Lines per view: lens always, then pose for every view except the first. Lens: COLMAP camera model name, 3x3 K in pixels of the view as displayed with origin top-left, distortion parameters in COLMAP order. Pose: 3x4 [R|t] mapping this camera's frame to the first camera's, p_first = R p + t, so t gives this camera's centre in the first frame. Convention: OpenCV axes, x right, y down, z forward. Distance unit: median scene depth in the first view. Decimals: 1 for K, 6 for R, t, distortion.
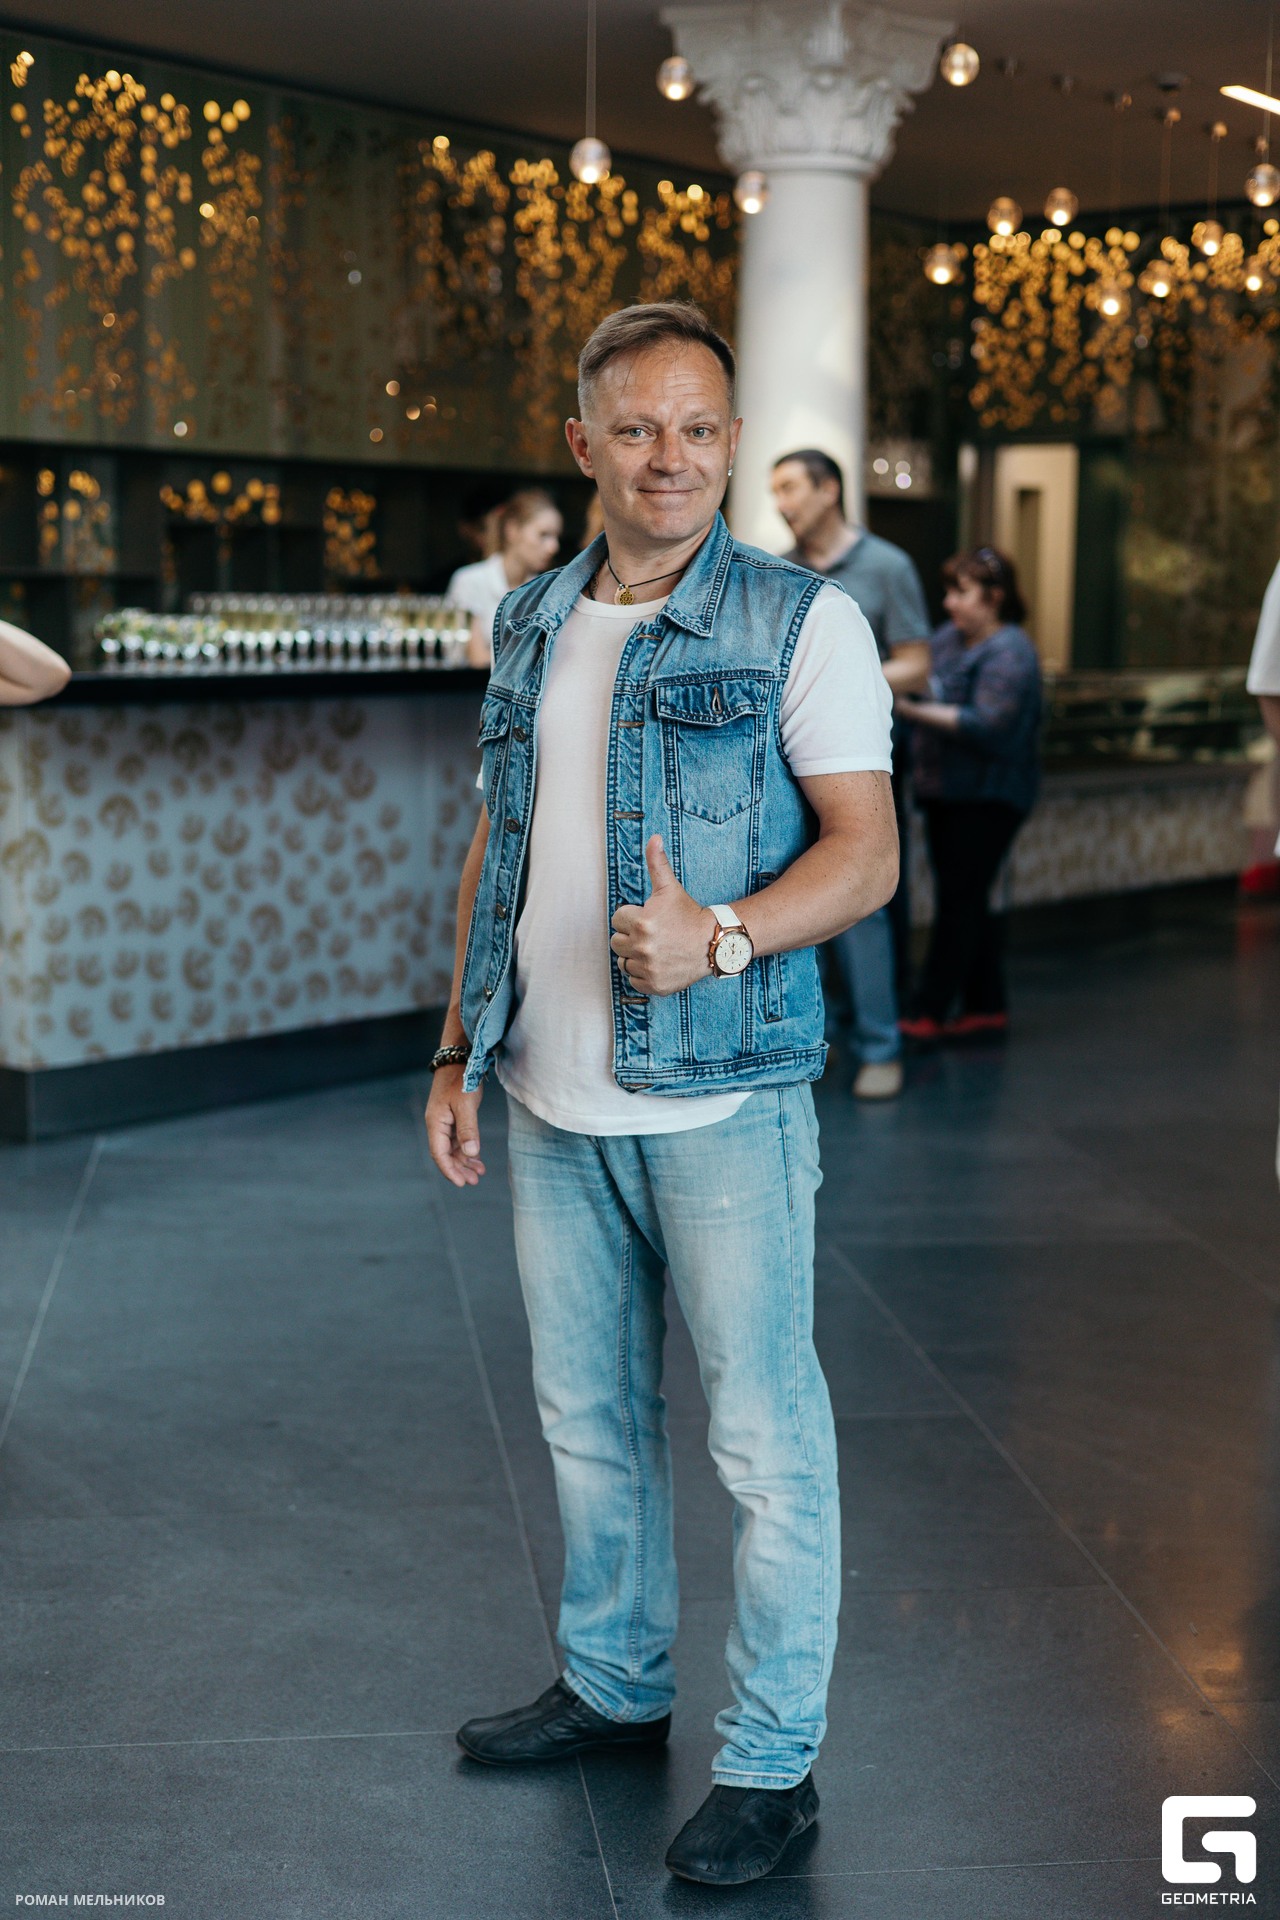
lens RADIAL K [[2652.6, 0, 625.1], [0, 2652.6, 960.9], [0, 0, 1]] dist [0.019238, 0.000000]
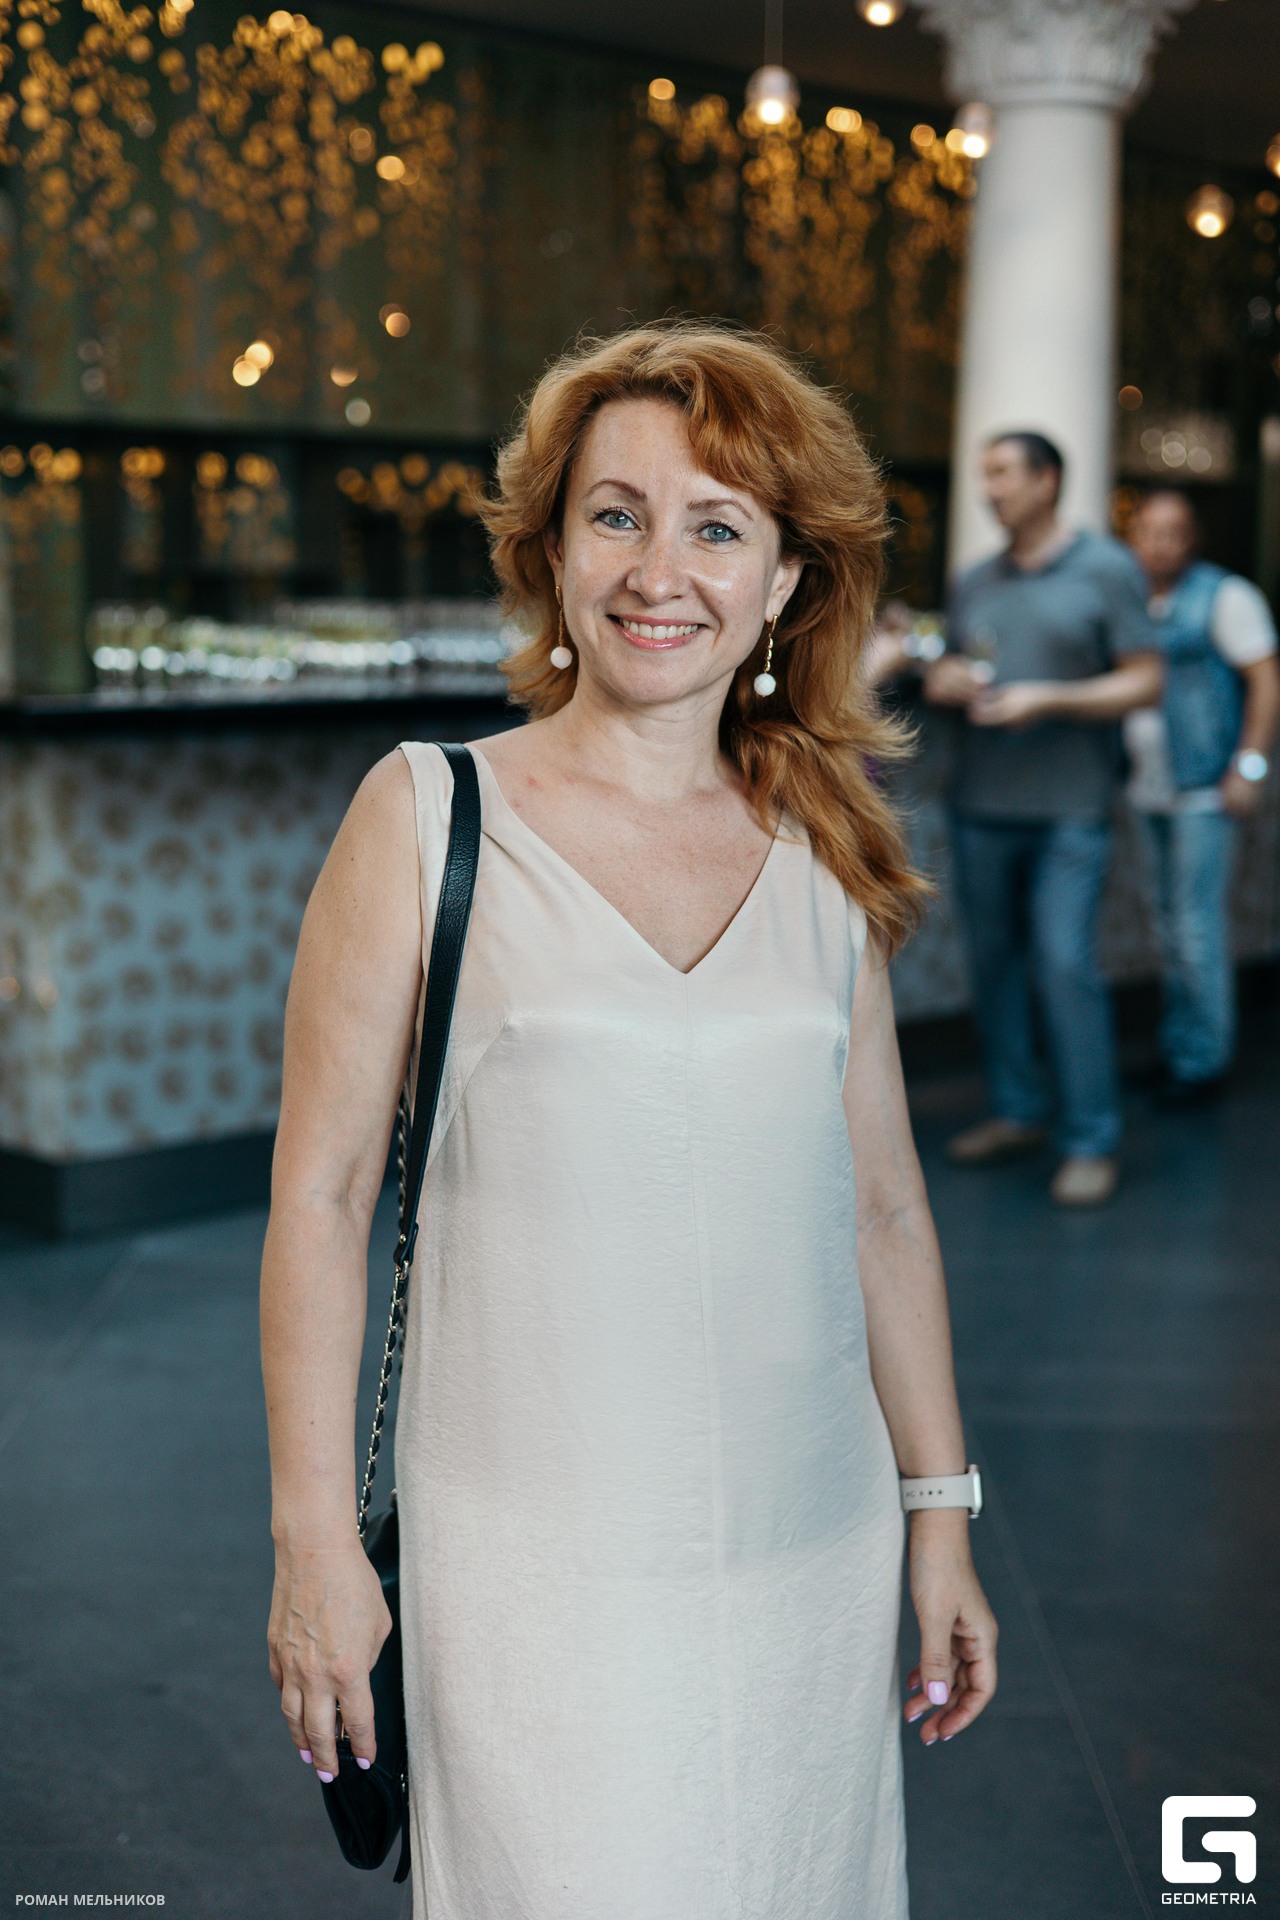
lens RADIAL K [[2652.6, 0, 652.5], [0, 2652.6, 973.6], [0, 0, 1]] dist [0.019238, 0.000000]
pose [[0.992666, 0.015162, -0.119932, 0.043293], [-0.013715, 0.999823, 0.012885, -0.020489], [0.120106, -0.011146, 0.992698, 0.105457]]
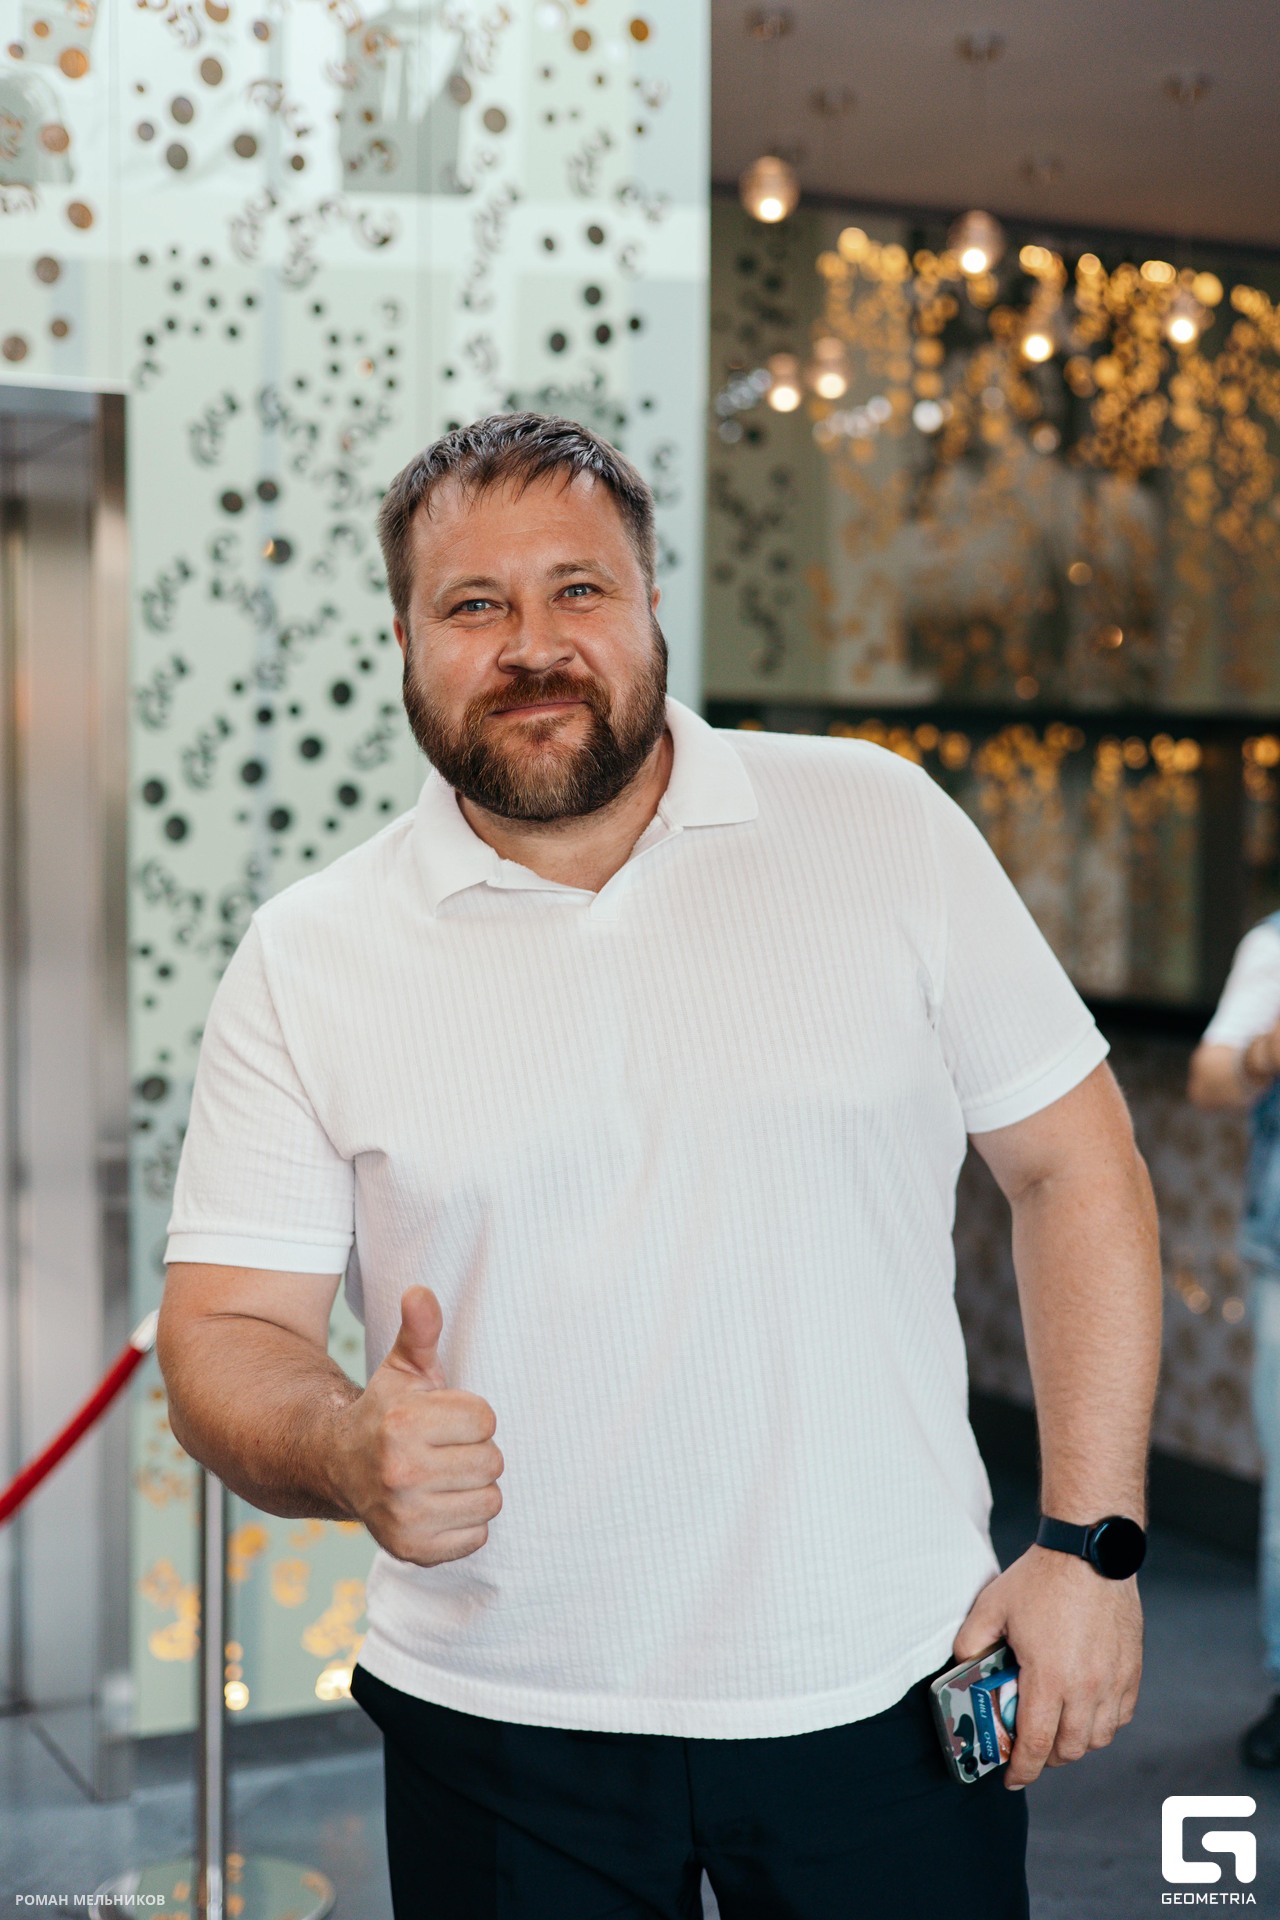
lens RADIAL K [[2652.6, 0, 638.8], [0, 2652.6, 977.7], [0, 0, 1]] dist [0.019238, 0.000000]
pose [[0.902986, 0.018728, -0.429263, -0.040720], [-0.054336, 0.996006, -0.070844, -0.030284], [0.426221, 0.087296, 0.900397, 0.102098]]
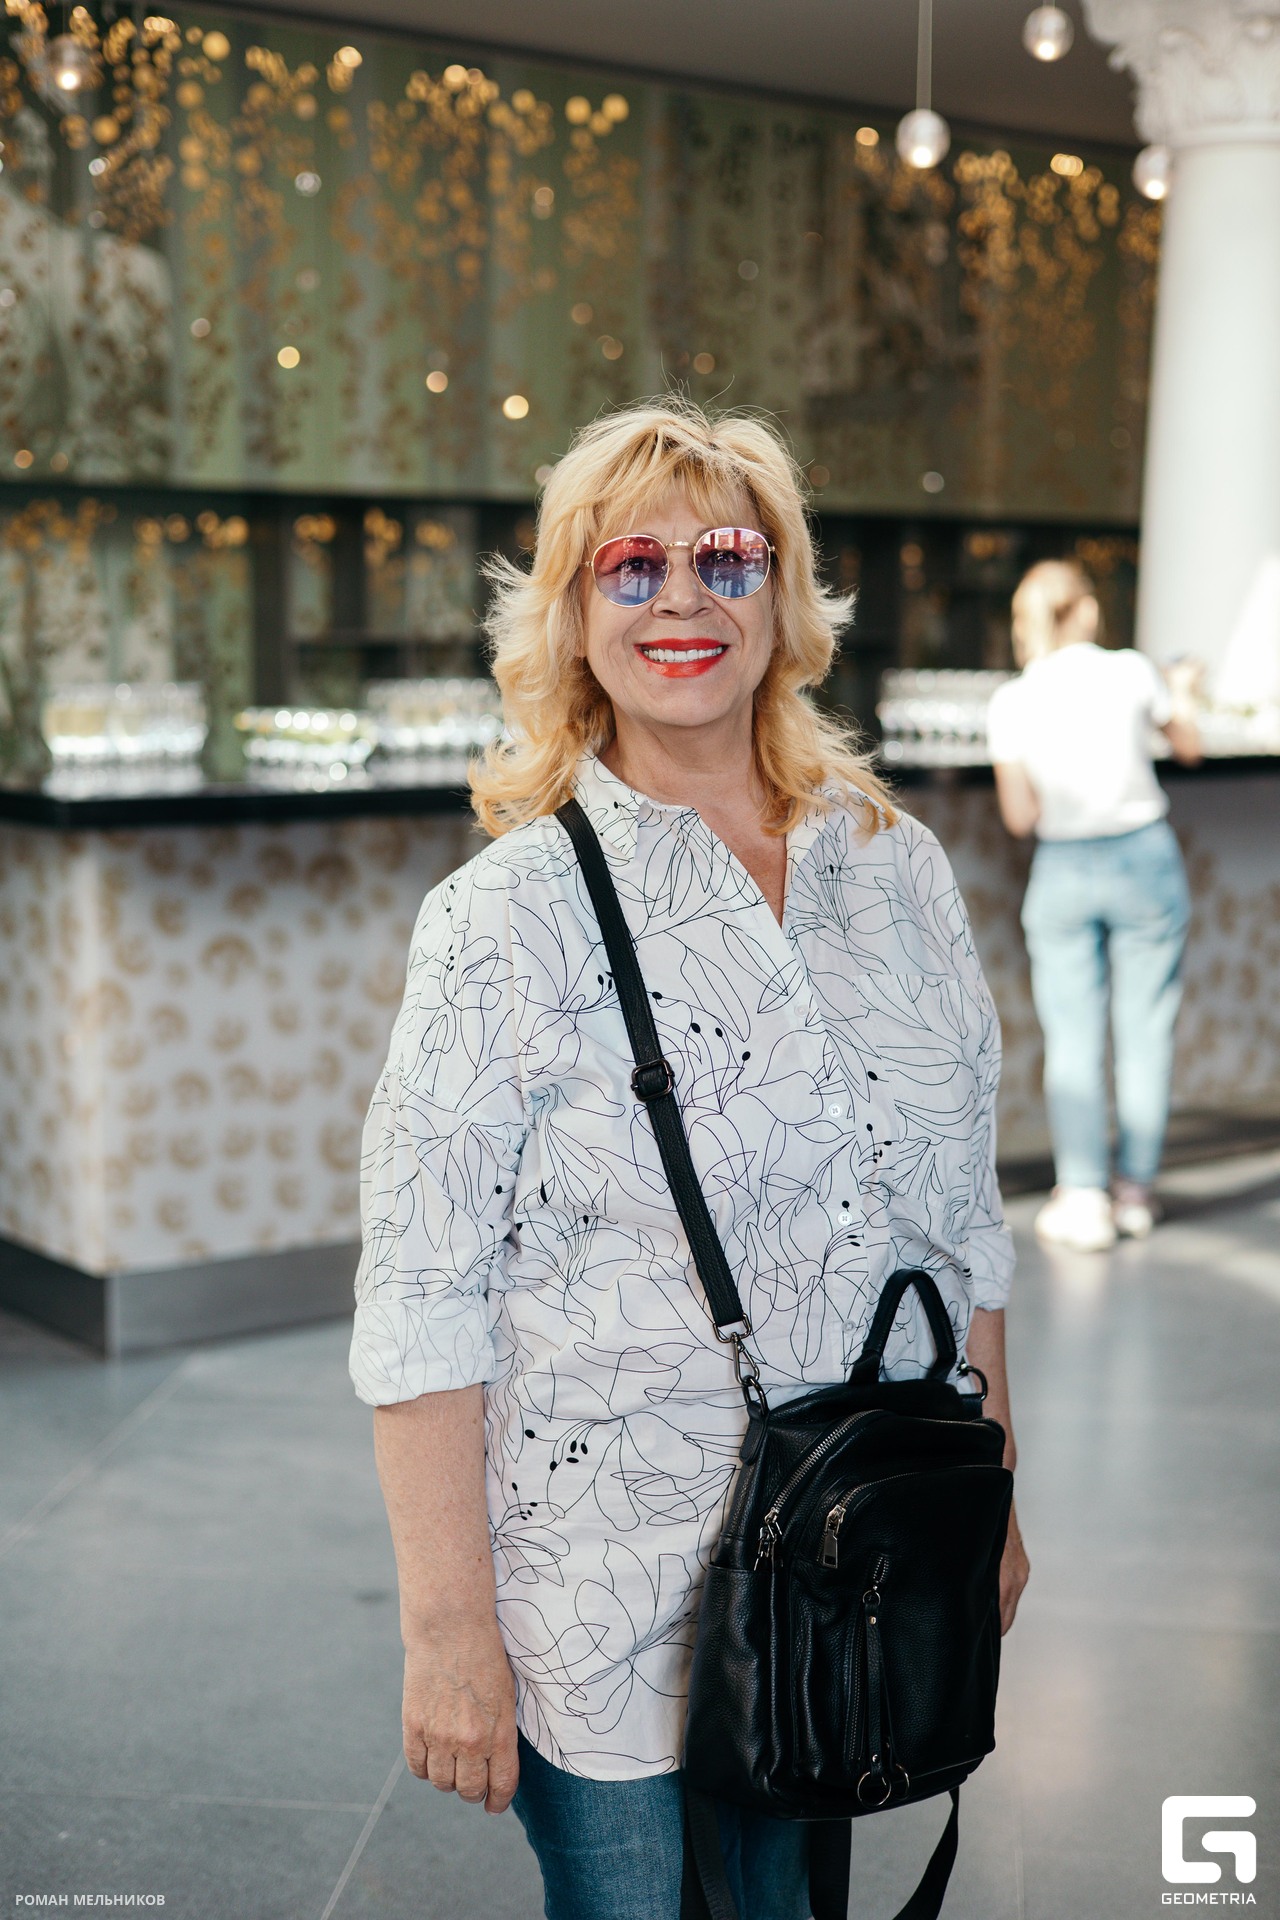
lens RADIAL K [[2652.6, 0, 683.6], [0, 2652.6, 965.3], [0, 0, 1]] dist [0.019238, 0.000000]
pose [[0.973136, 0.026254, -0.228728, 0.083198], [-0.028208, 0.999588, -0.005277, -0.033731], [0.228495, 0.011588, 0.973476, 0.154398]]
